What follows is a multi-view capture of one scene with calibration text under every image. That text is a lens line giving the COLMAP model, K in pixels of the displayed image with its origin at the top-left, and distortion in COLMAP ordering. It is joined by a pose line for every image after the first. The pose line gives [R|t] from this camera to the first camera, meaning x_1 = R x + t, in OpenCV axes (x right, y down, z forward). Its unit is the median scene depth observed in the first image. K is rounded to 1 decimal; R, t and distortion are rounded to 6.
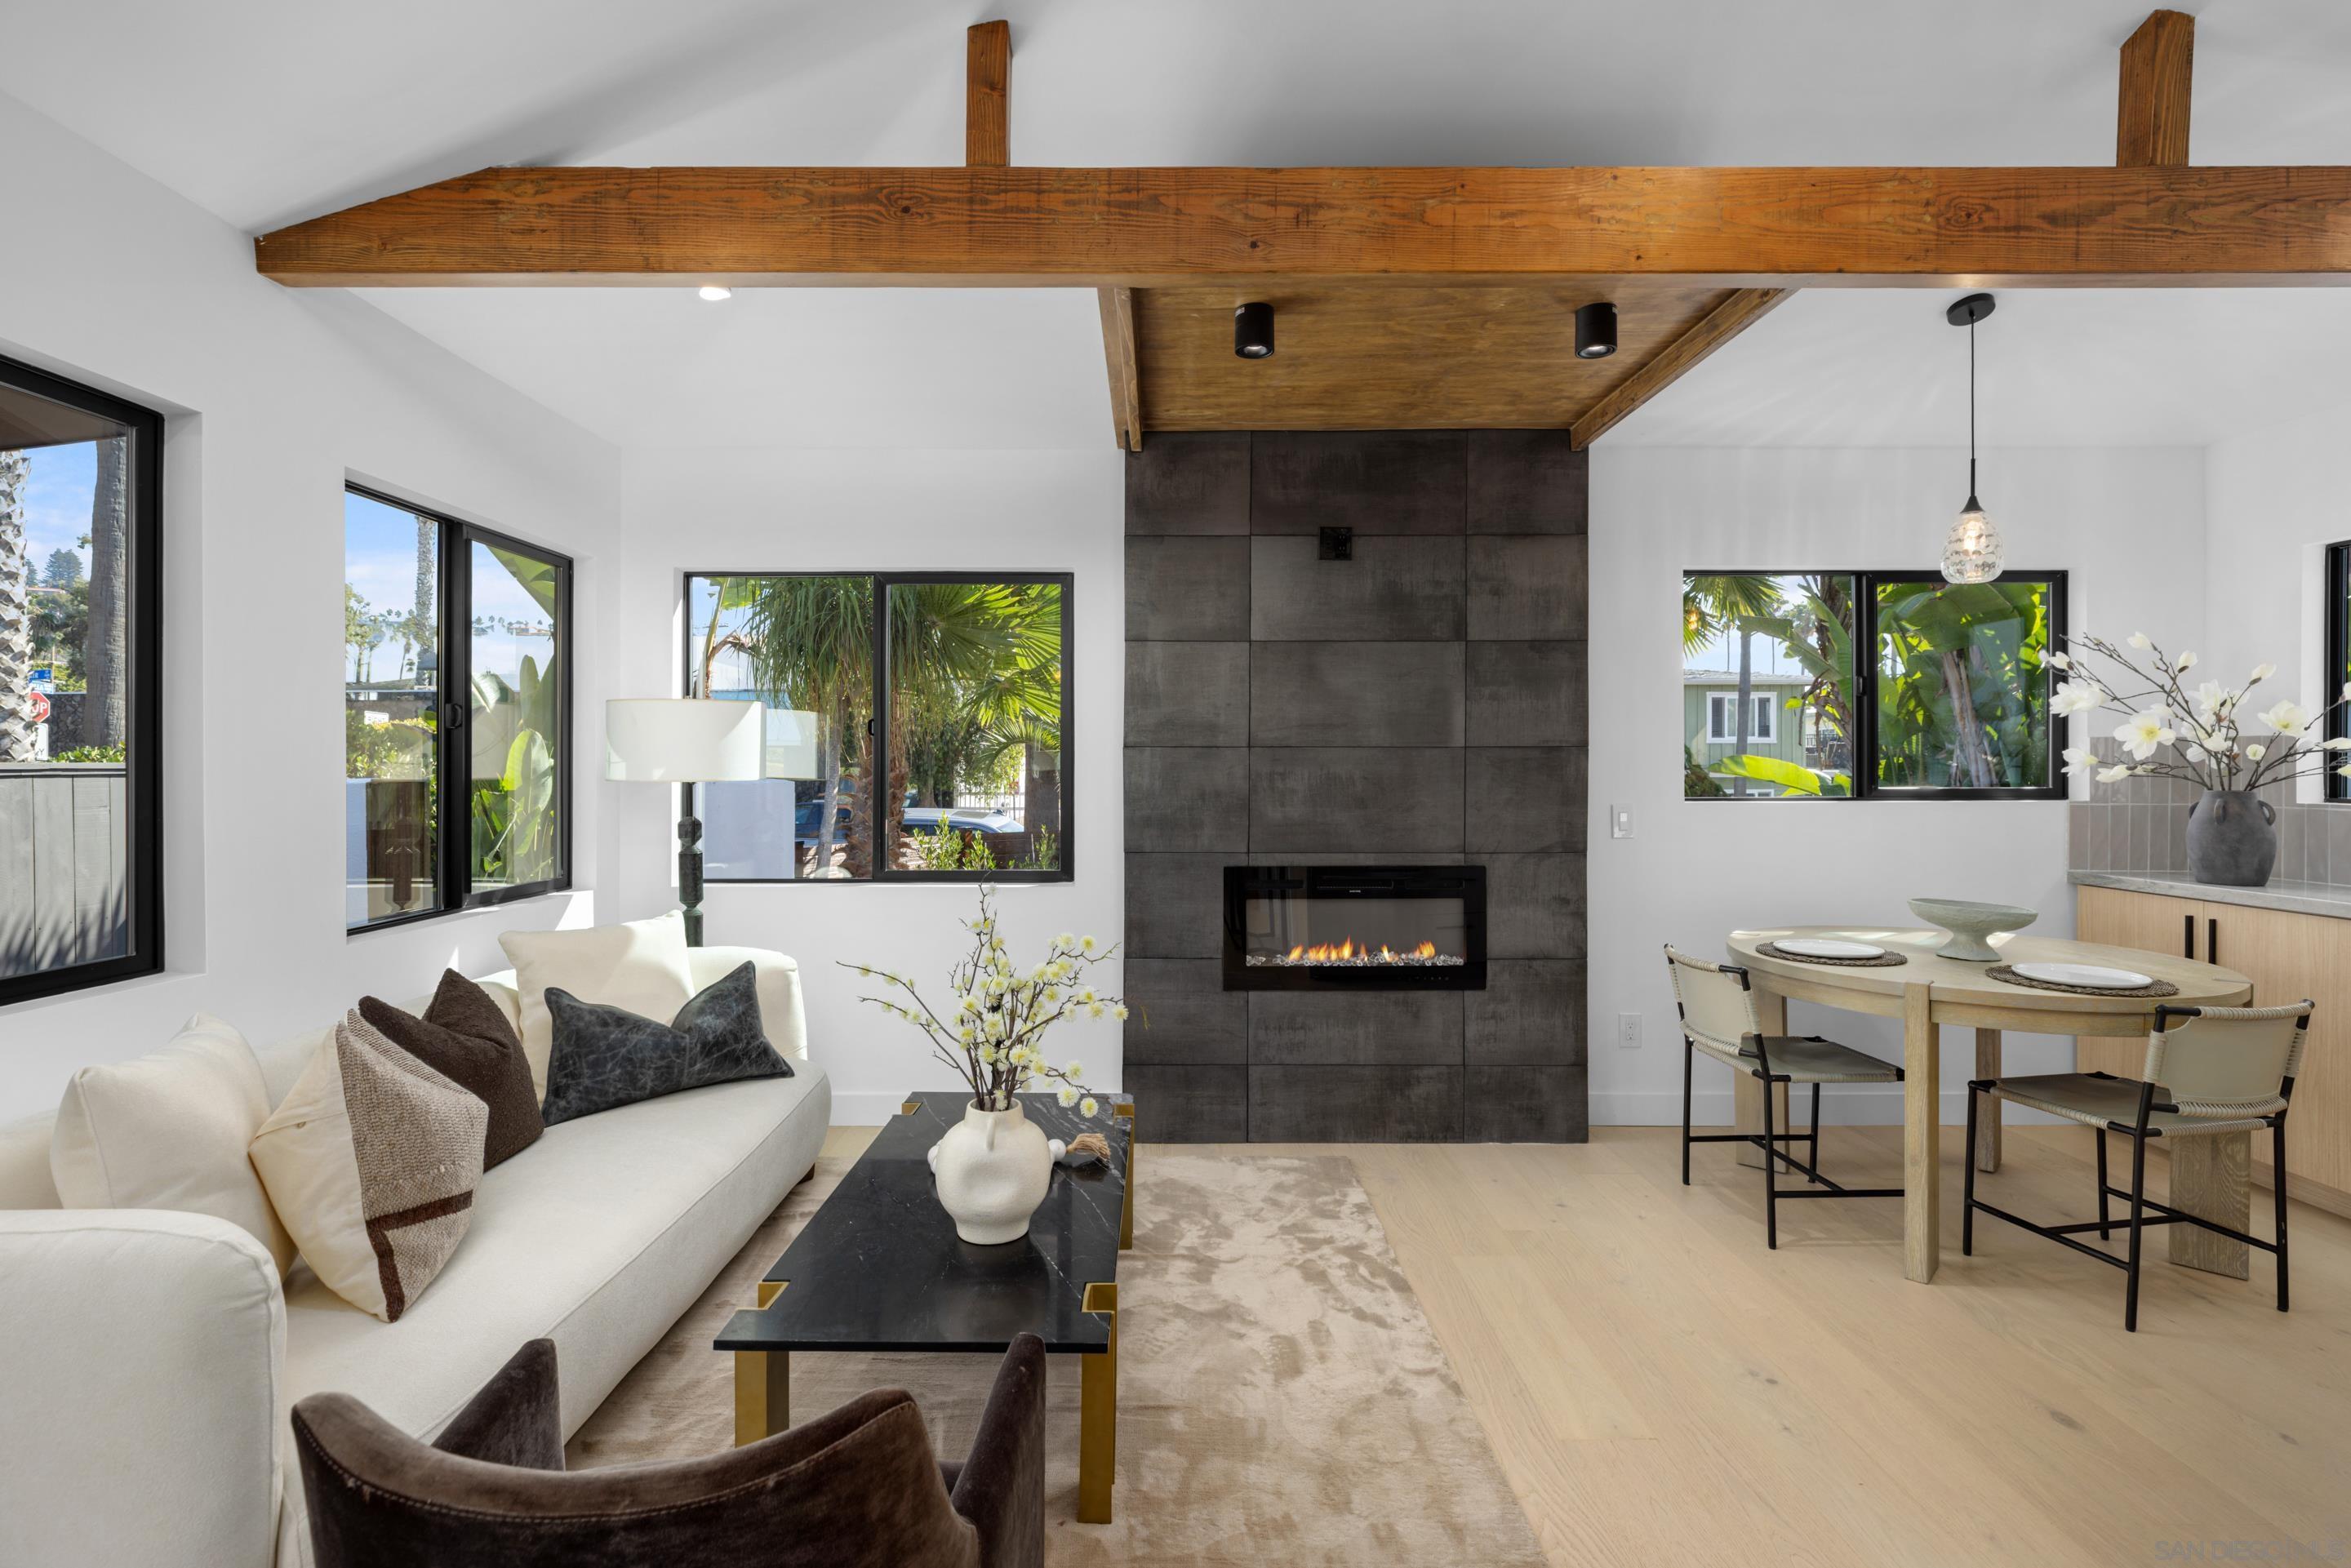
lens RADIAL K [[1151.1, 0, 1174.7], [0, 1151.1, 775.6], [0, 0, 1]] dist [-0.000053, -0.000005]
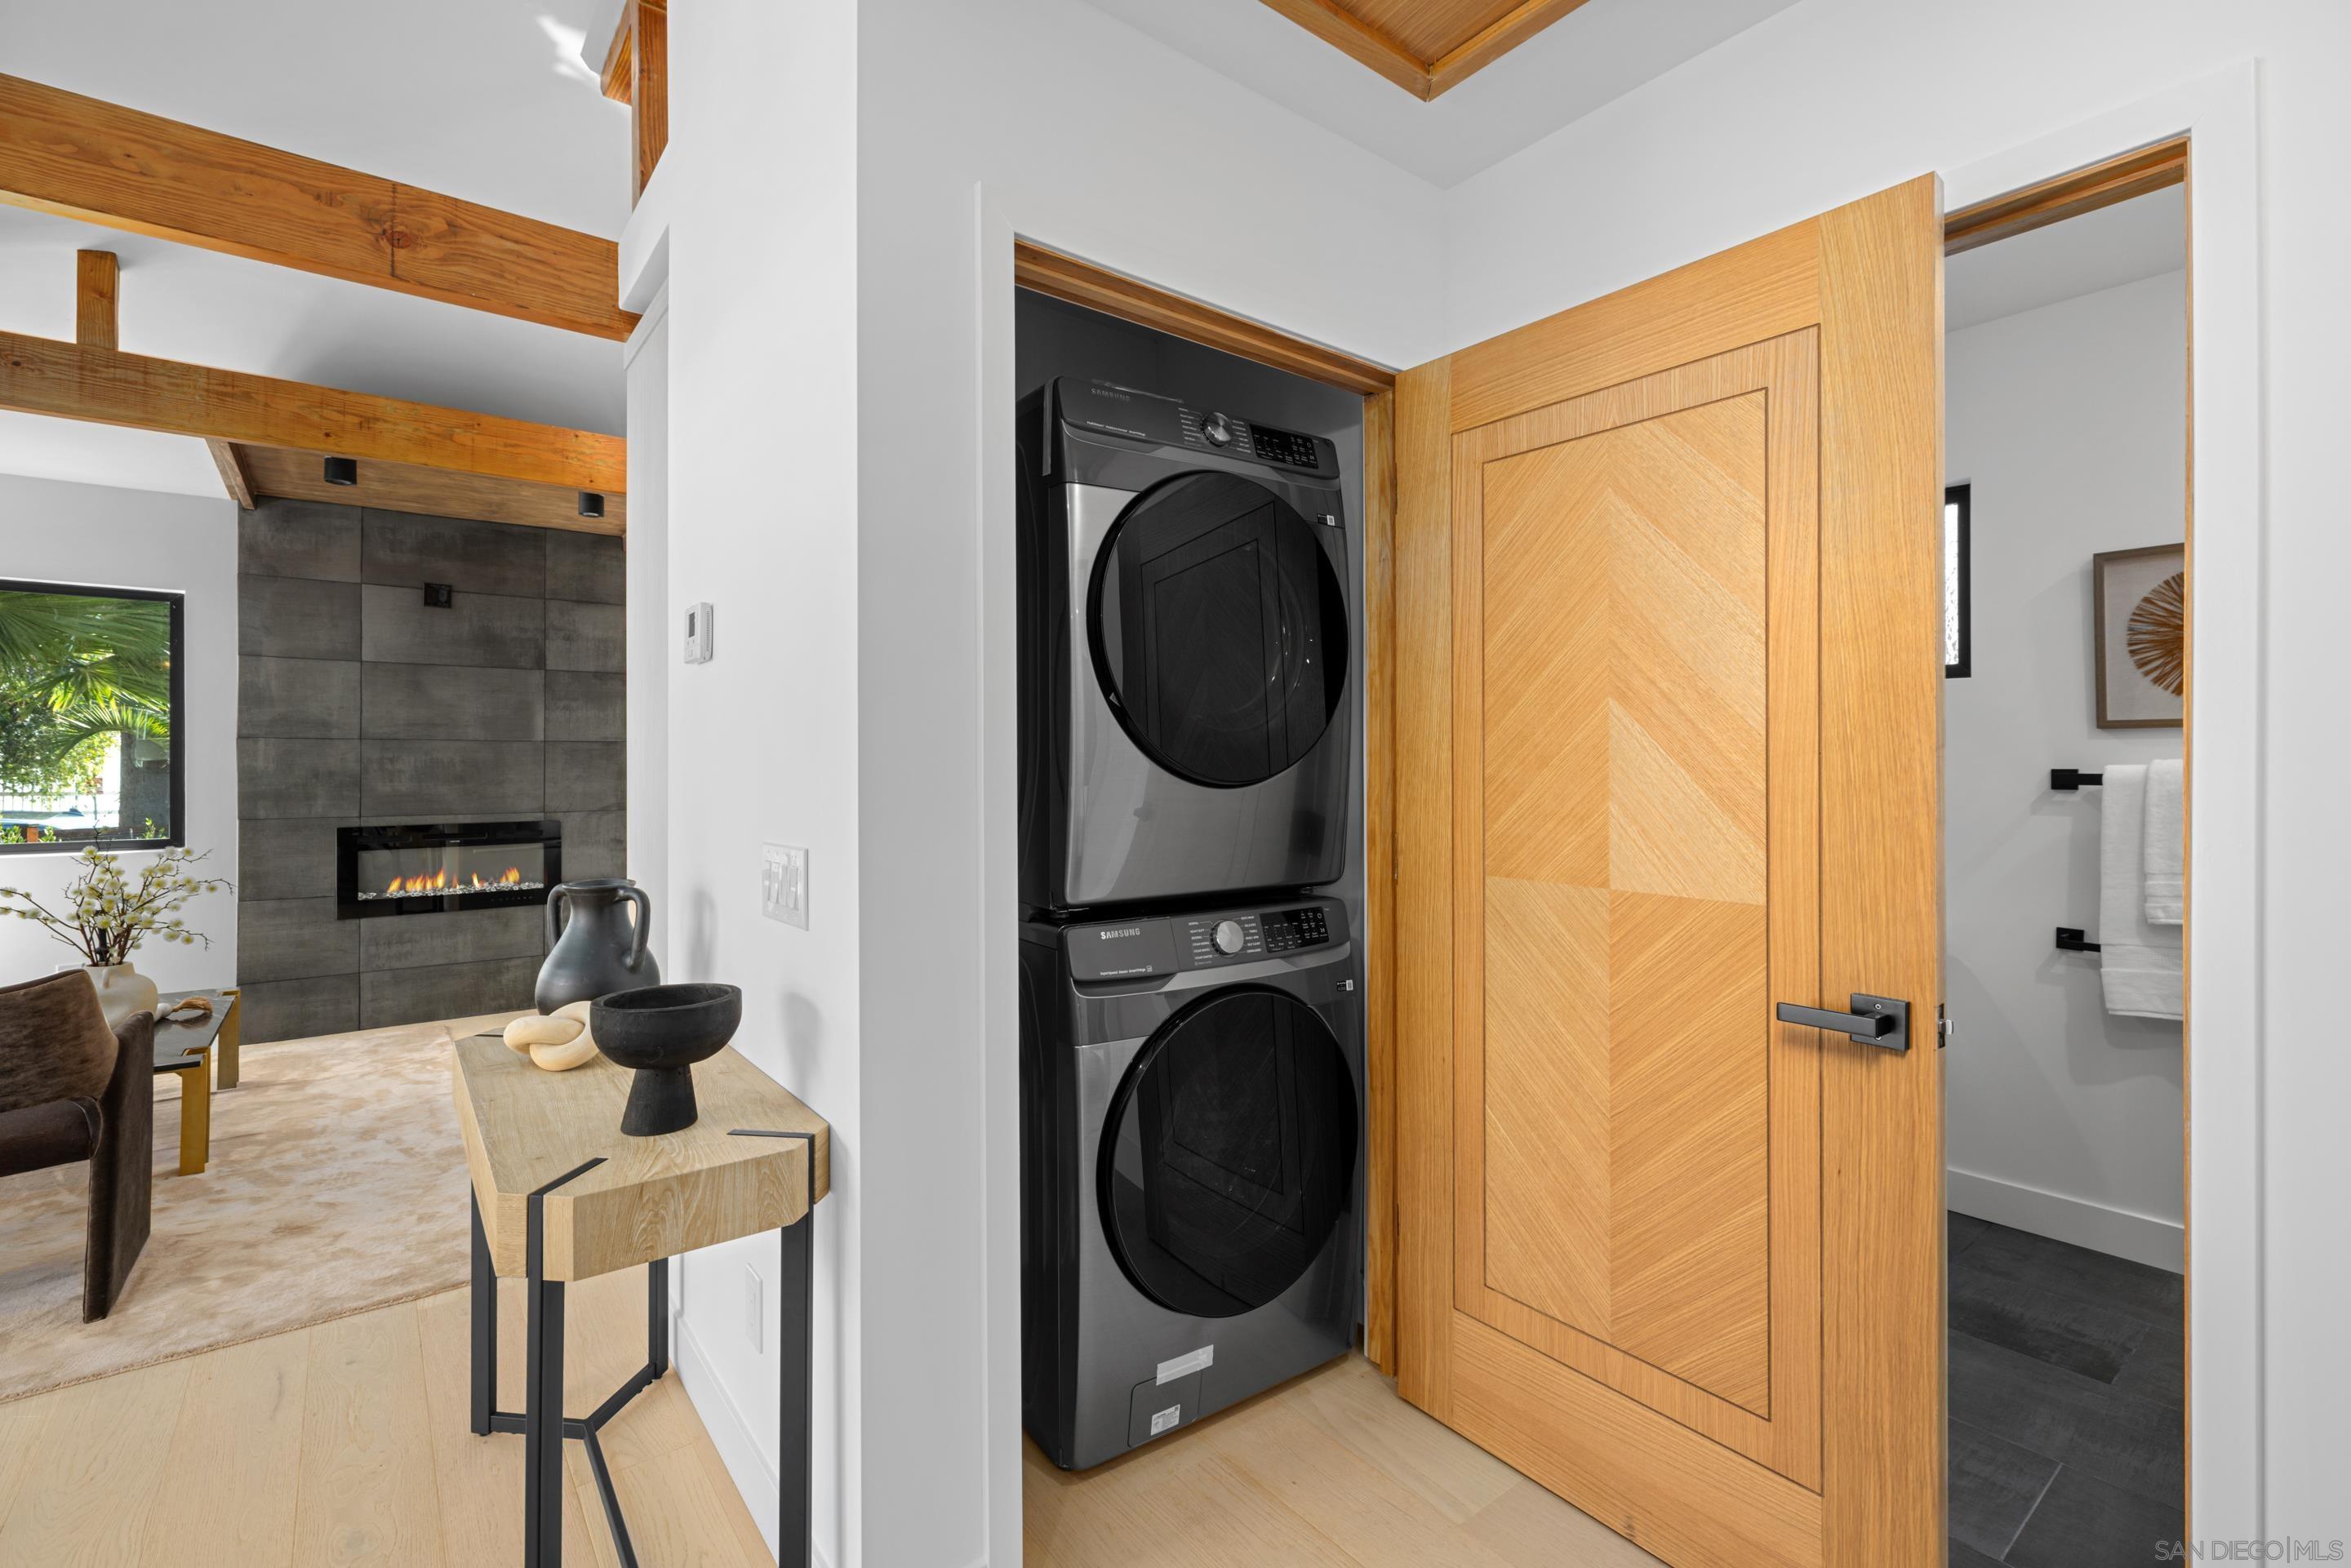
lens RADIAL K [[1064.9, 0, 1182.3], [0, 1064.9, 766.9], [0, 0, 1]] dist [0.004561, 0.000641]
pose [[0.792708, -0.001598, 0.609600, 0.065219], [0.003015, 0.999995, -0.001300, 0.012764], [-0.609595, 0.002869, 0.792708, -0.595298]]
